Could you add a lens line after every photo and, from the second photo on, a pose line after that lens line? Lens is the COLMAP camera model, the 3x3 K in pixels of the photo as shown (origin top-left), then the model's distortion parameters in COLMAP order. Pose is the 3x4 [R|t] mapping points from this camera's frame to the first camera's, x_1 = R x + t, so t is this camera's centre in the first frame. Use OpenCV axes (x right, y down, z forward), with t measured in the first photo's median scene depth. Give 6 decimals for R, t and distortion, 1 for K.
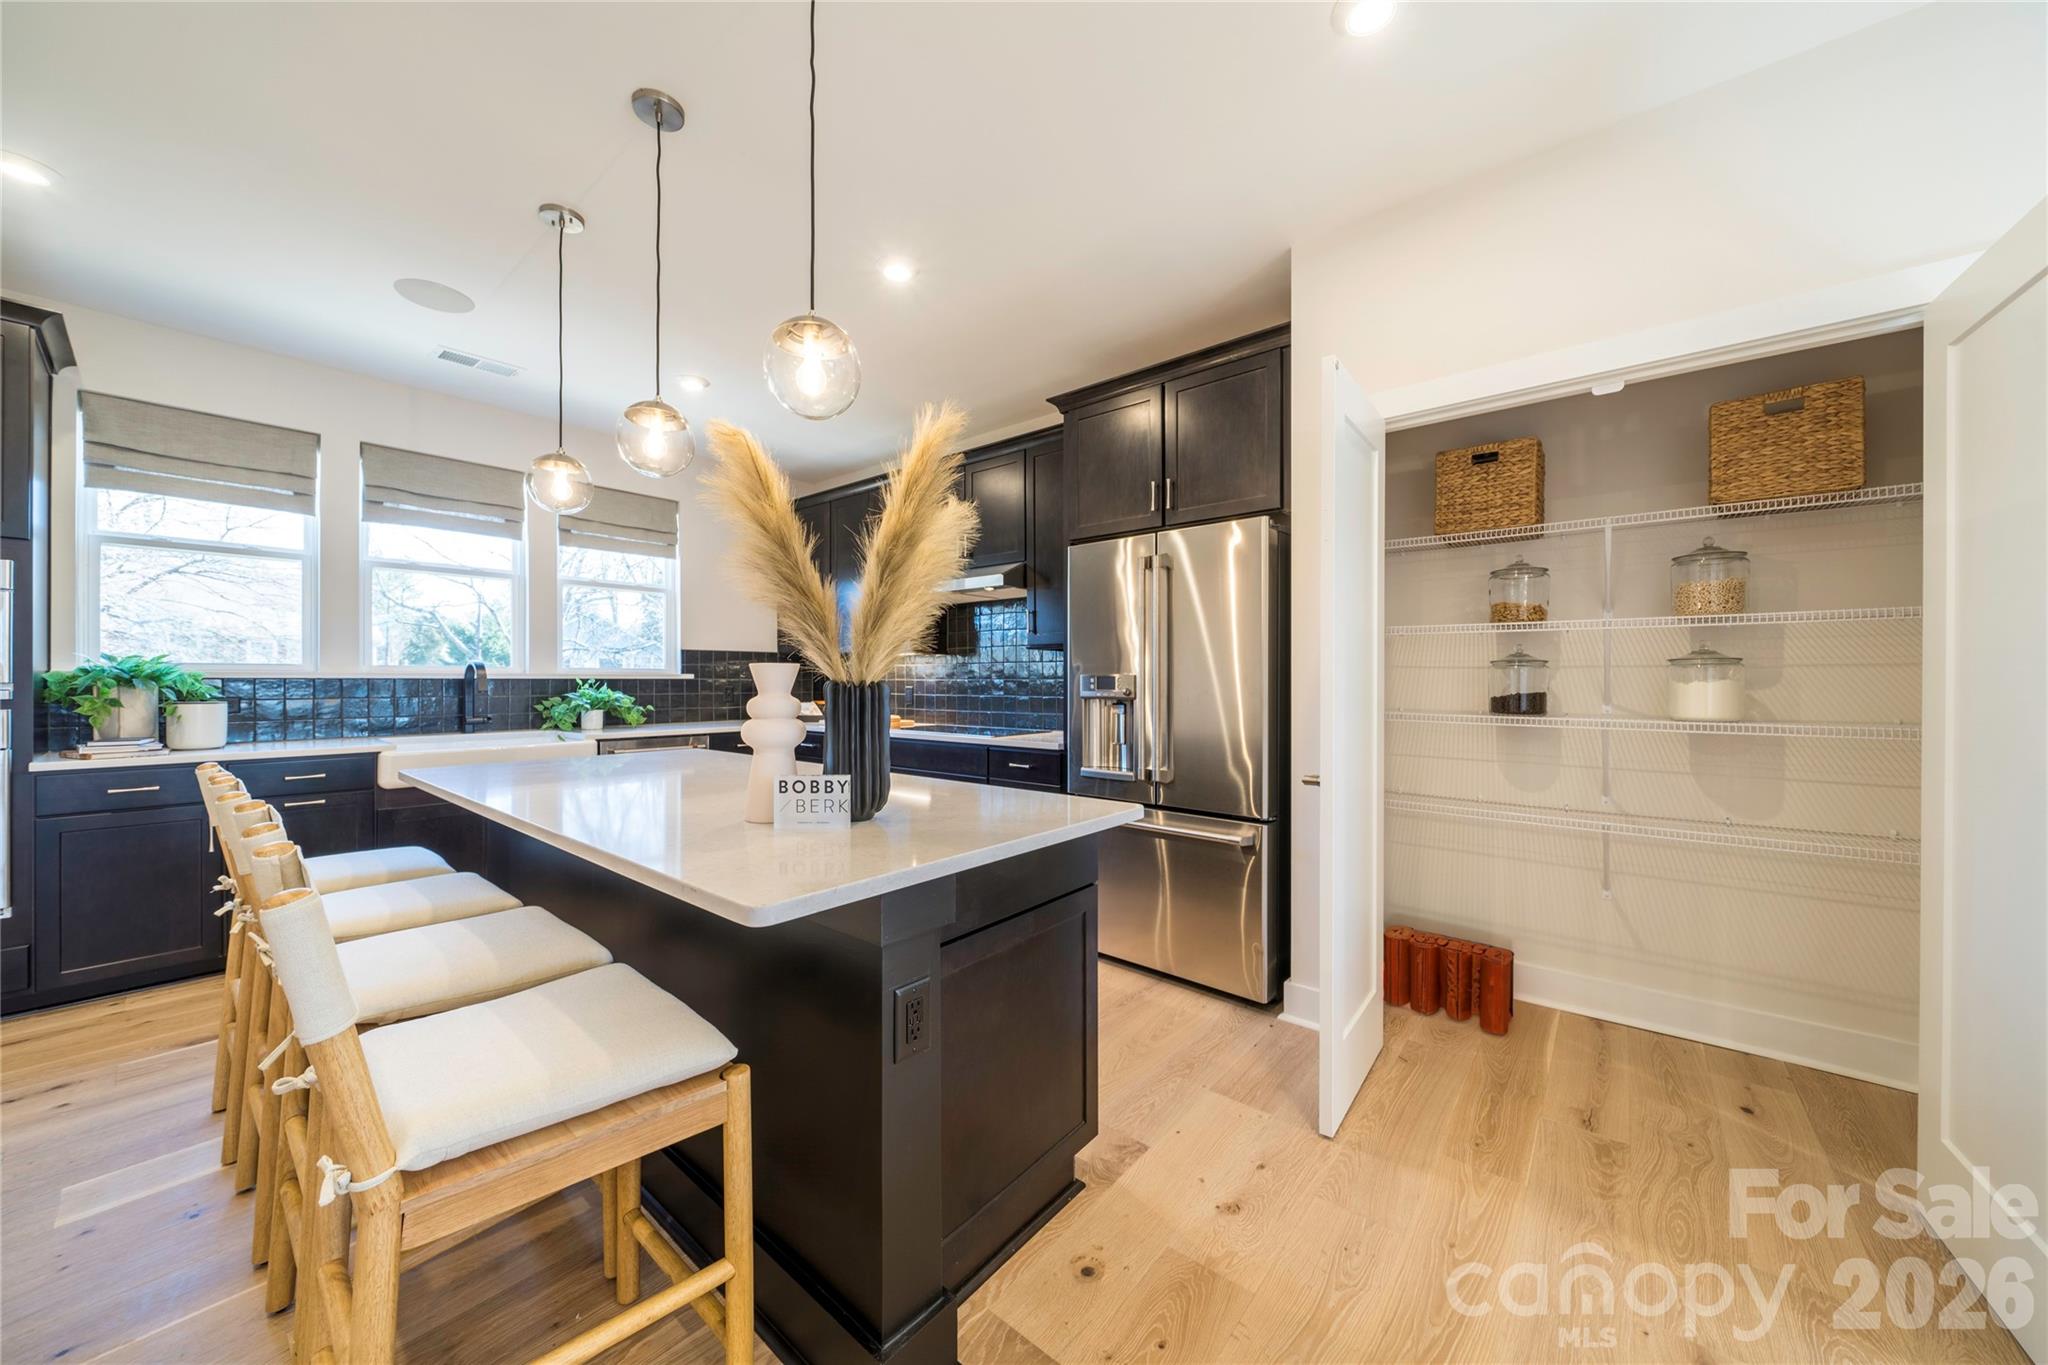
lens RADIAL K [[698.9, 0, 1024.0], [0, 698.9, 682.5], [0, 0, 1]] dist [0.000602, -0.000173]
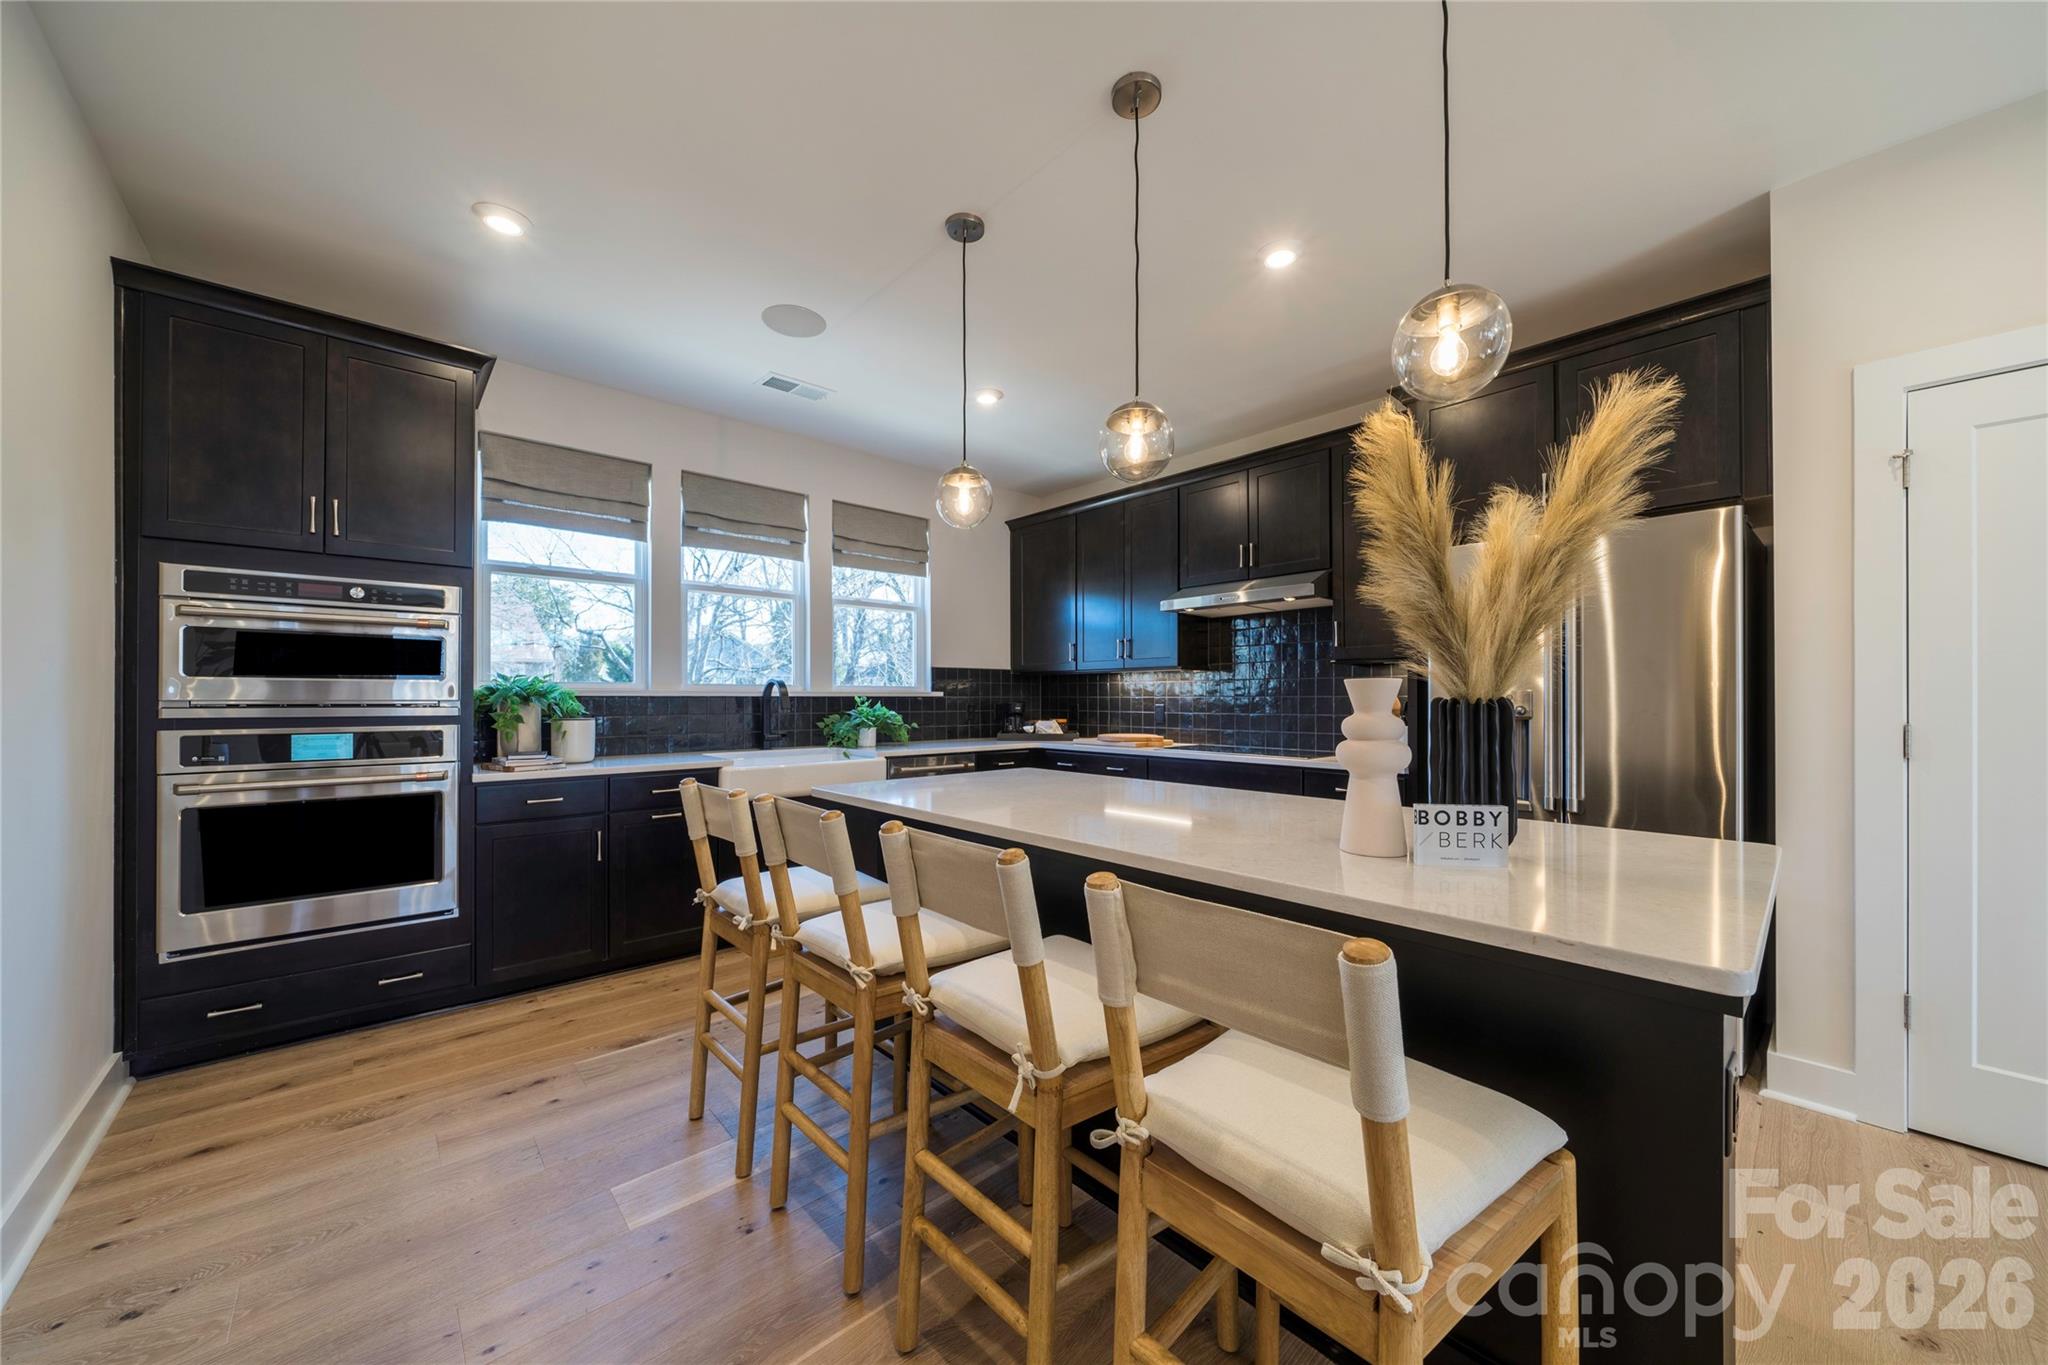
lens RADIAL K [[711.5, 0, 1024.6], [0, 711.5, 695.2], [0, 0, 1]] dist [-0.000400, -0.000065]
pose [[0.990547, -0.001313, -0.137169, -0.301336], [0.000284, 0.999972, -0.007516, 0.000720], [0.137175, 0.007406, 0.990519, 0.017822]]
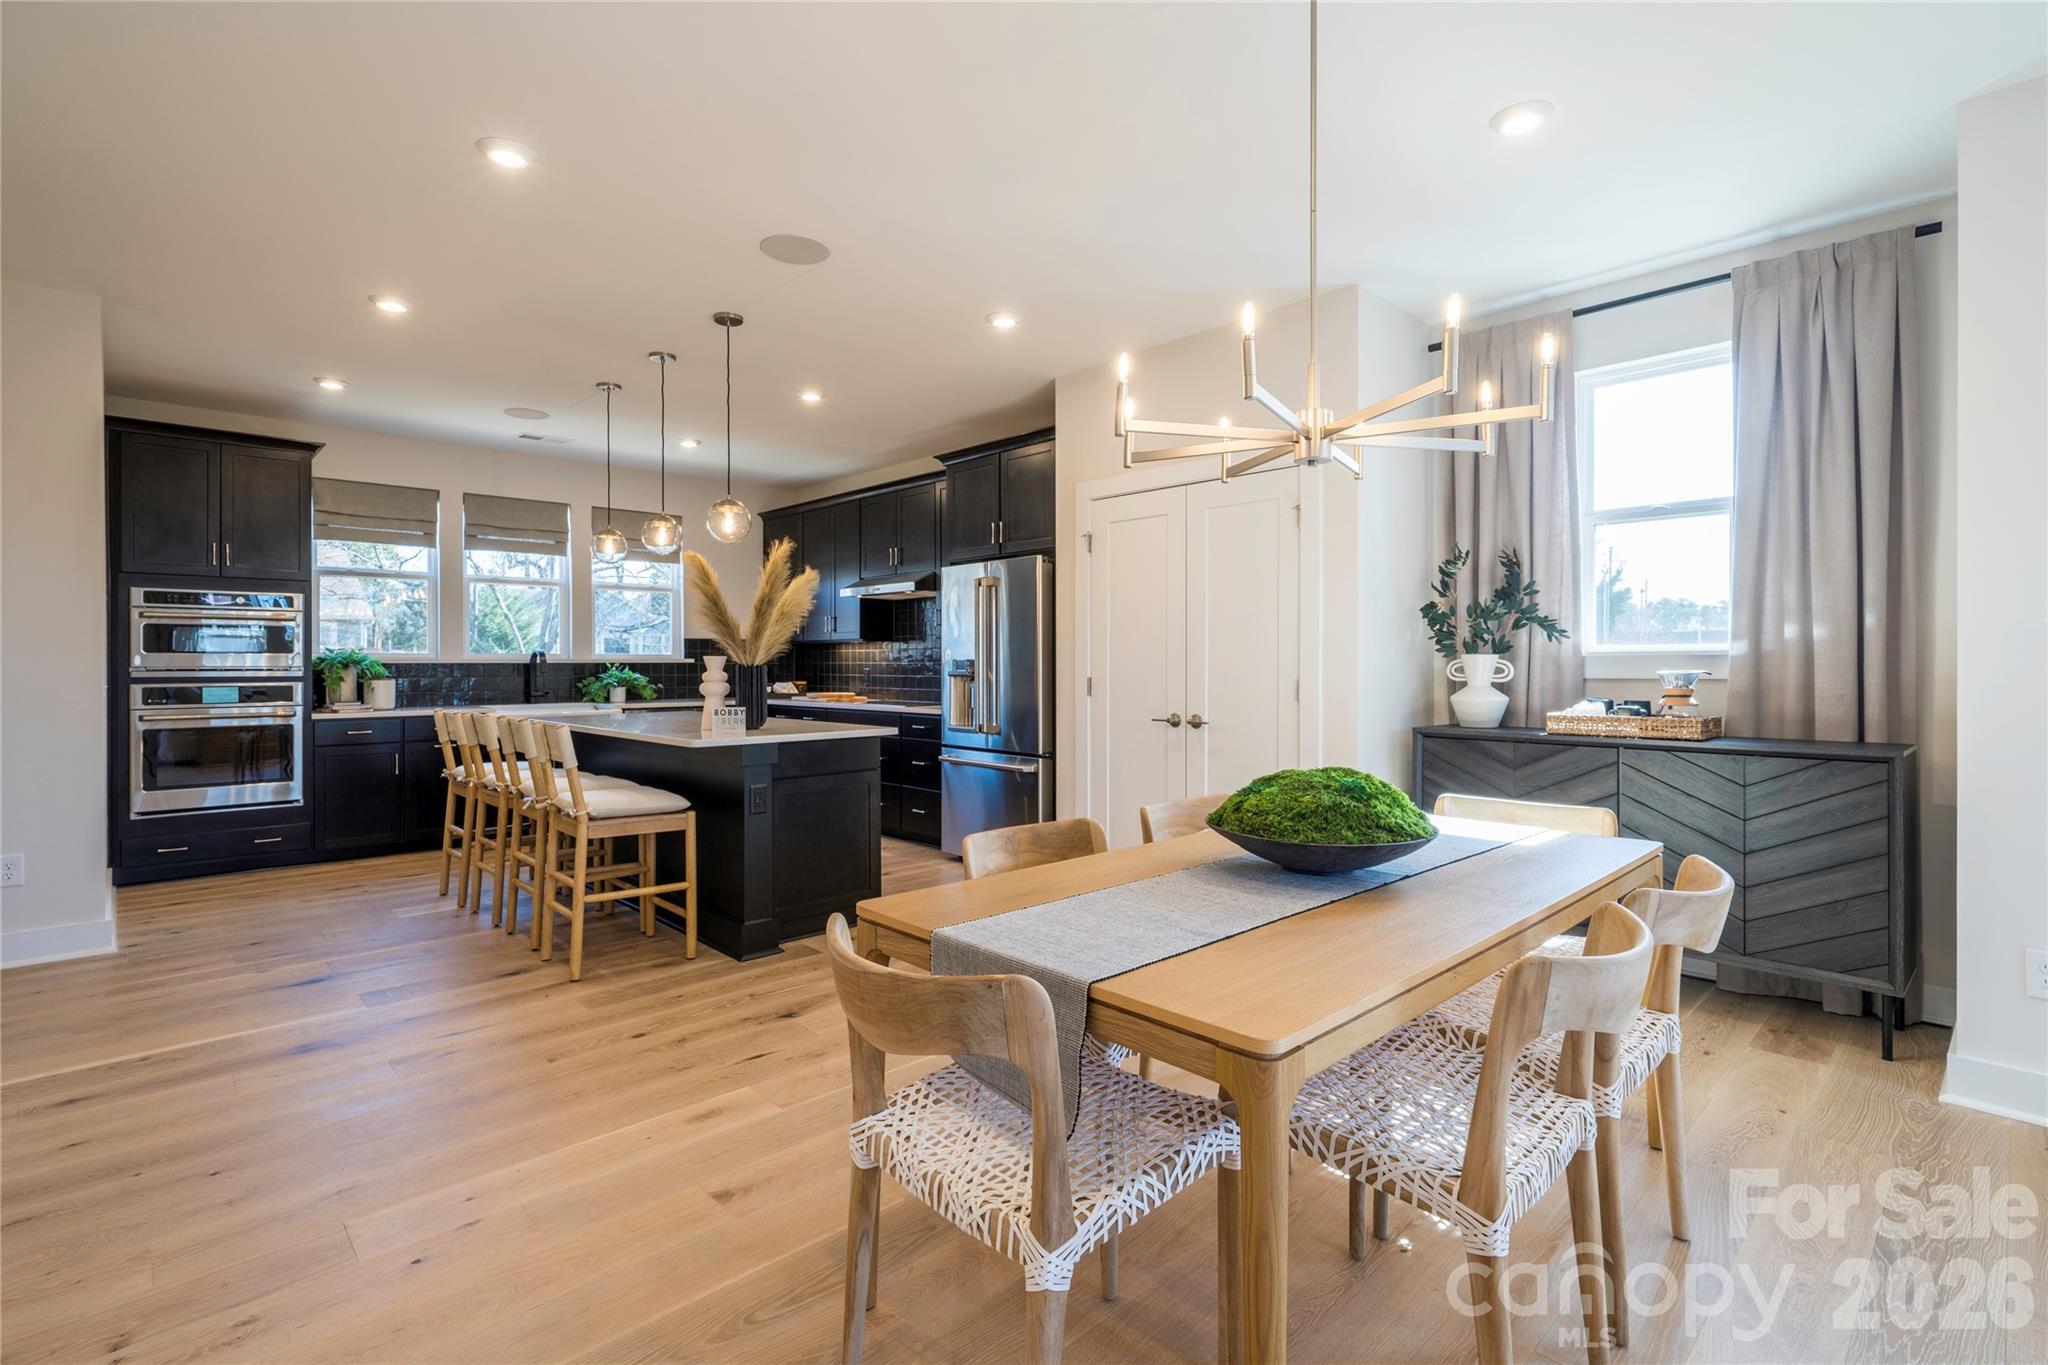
lens RADIAL K [[952.7, 0, 1016.8], [0, 952.7, 664.5], [0, 0, 1]] dist [0.019472, 0.000125]
pose [[0.990859, -0.002499, -0.134878, 0.412105], [0.002341, 0.999996, -0.001326, 0.001964], [0.134881, 0.000998, 0.990861, -0.764523]]
